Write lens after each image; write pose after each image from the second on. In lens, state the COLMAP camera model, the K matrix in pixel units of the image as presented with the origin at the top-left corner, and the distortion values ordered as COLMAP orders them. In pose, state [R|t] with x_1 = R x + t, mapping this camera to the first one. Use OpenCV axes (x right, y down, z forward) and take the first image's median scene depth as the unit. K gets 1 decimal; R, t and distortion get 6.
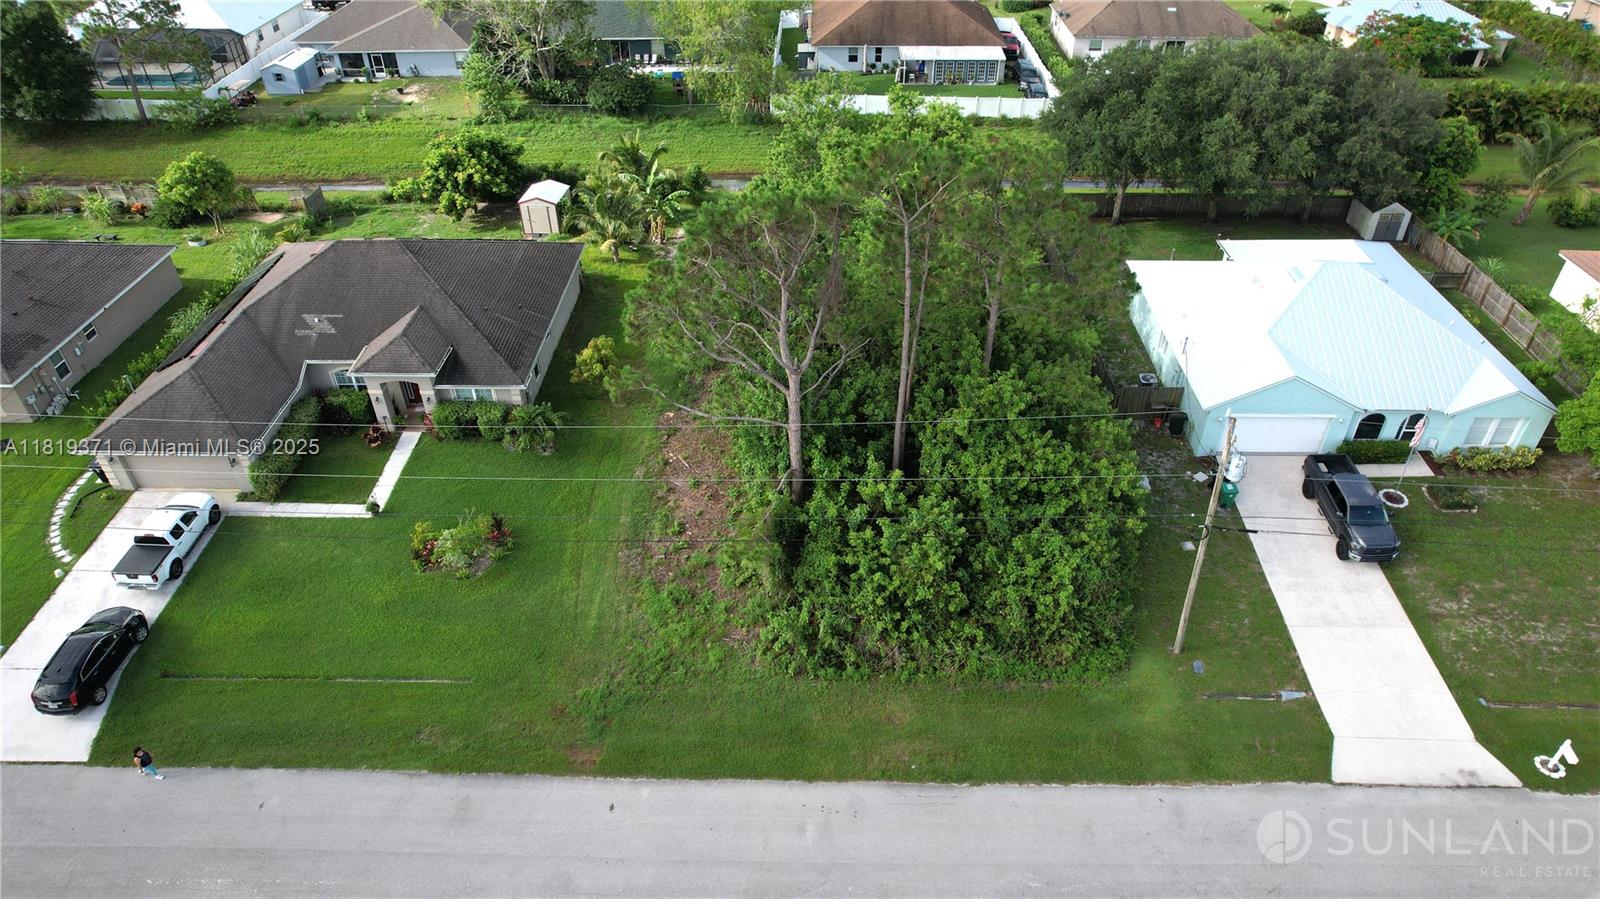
lens RADIAL K [[1031.0, 0, 802.6], [0, 1031.0, 454.5], [0, 0, 1]] dist [-0.085053, 0.080438]
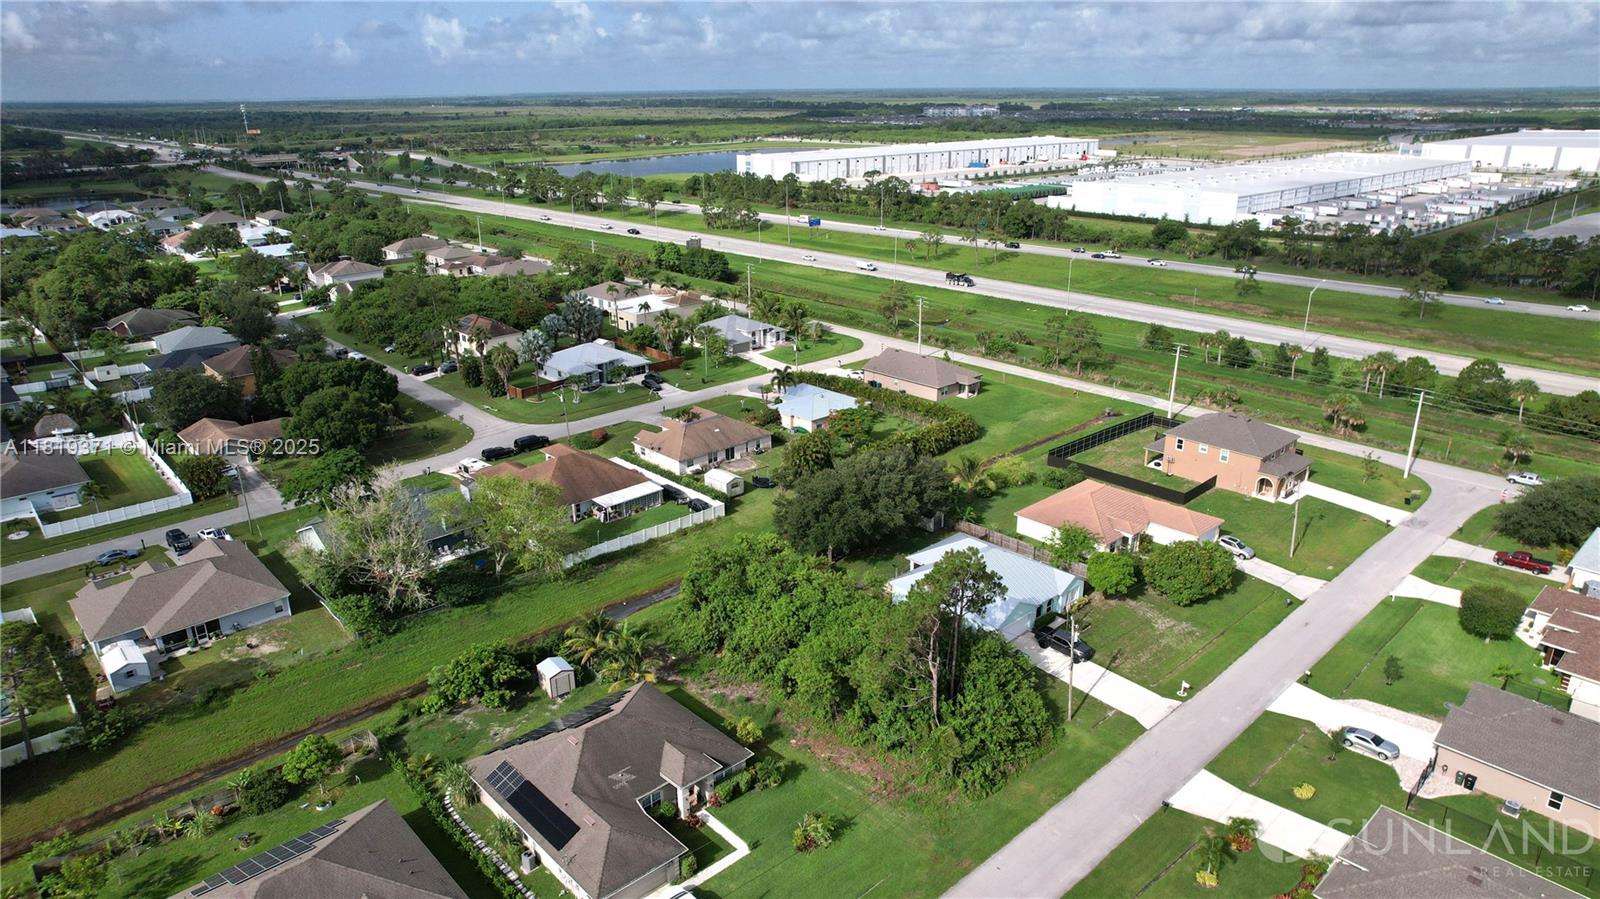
lens RADIAL K [[1024.9, 0, 800.1], [0, 1024.9, 459.3], [0, 0, 1]] dist [-0.066711, 0.057589]
pose [[0.718622, -0.241618, 0.652076, -1.388814], [0.421402, 0.897223, -0.131953, -0.287672], [-0.553175, 0.369610, 0.746582, -0.622015]]
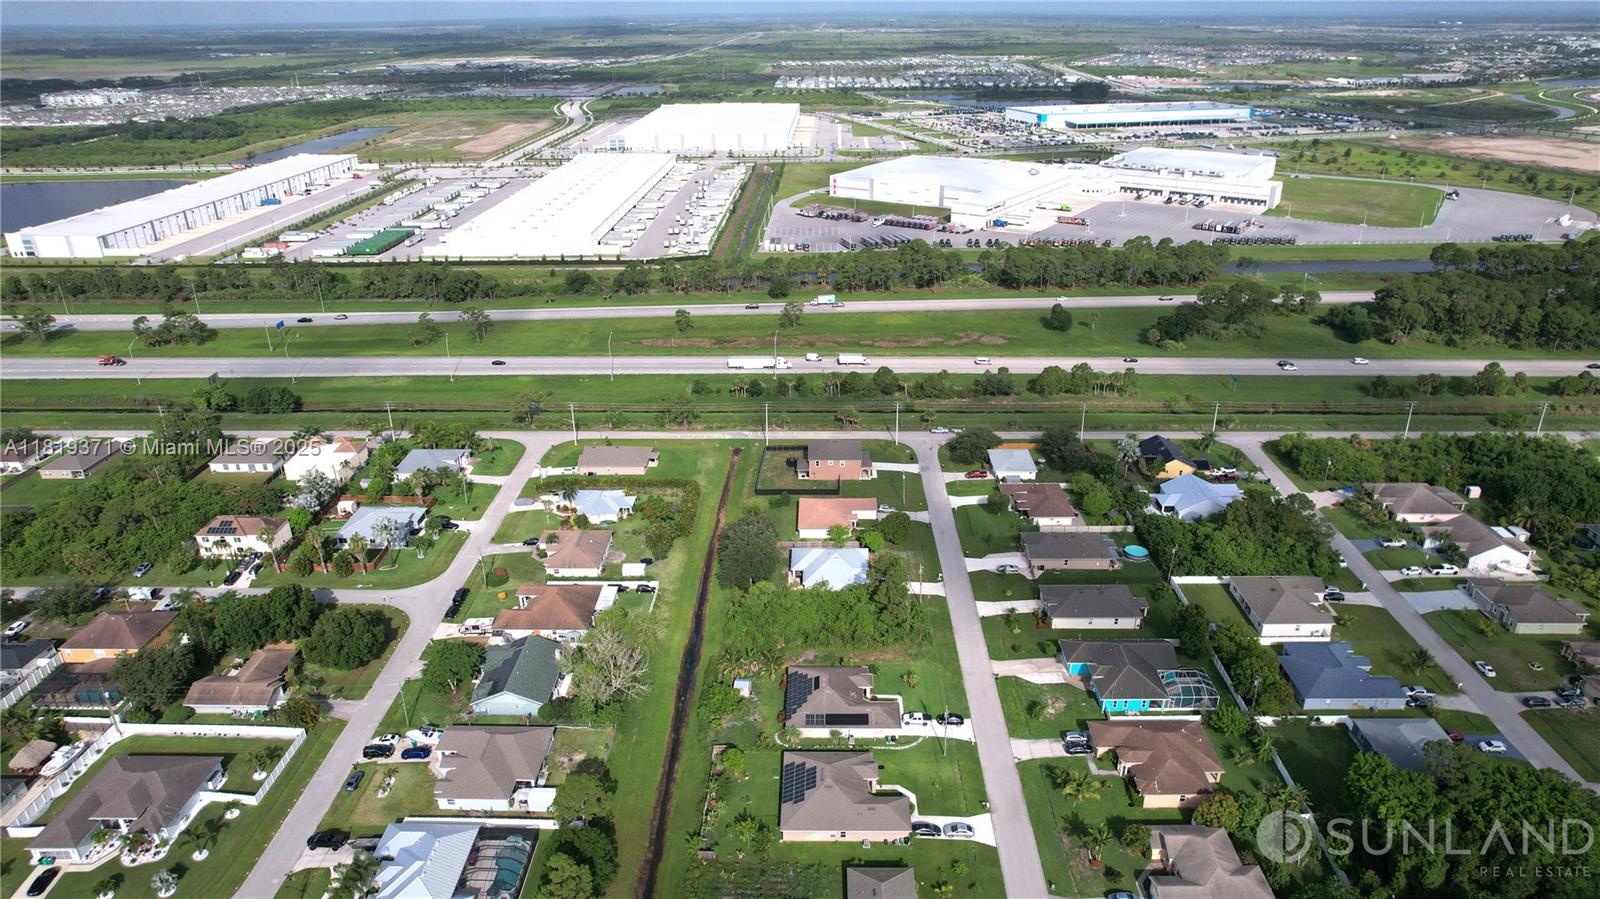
lens RADIAL K [[1024.9, 0, 800.1], [0, 1024.9, 459.3], [0, 0, 1]] dist [-0.066711, 0.057589]
pose [[0.002748, -0.404324, 0.914612, -4.164475], [0.608543, 0.726441, 0.319311, -2.428148], [-0.793516, 0.555703, 0.248045, -0.315694]]
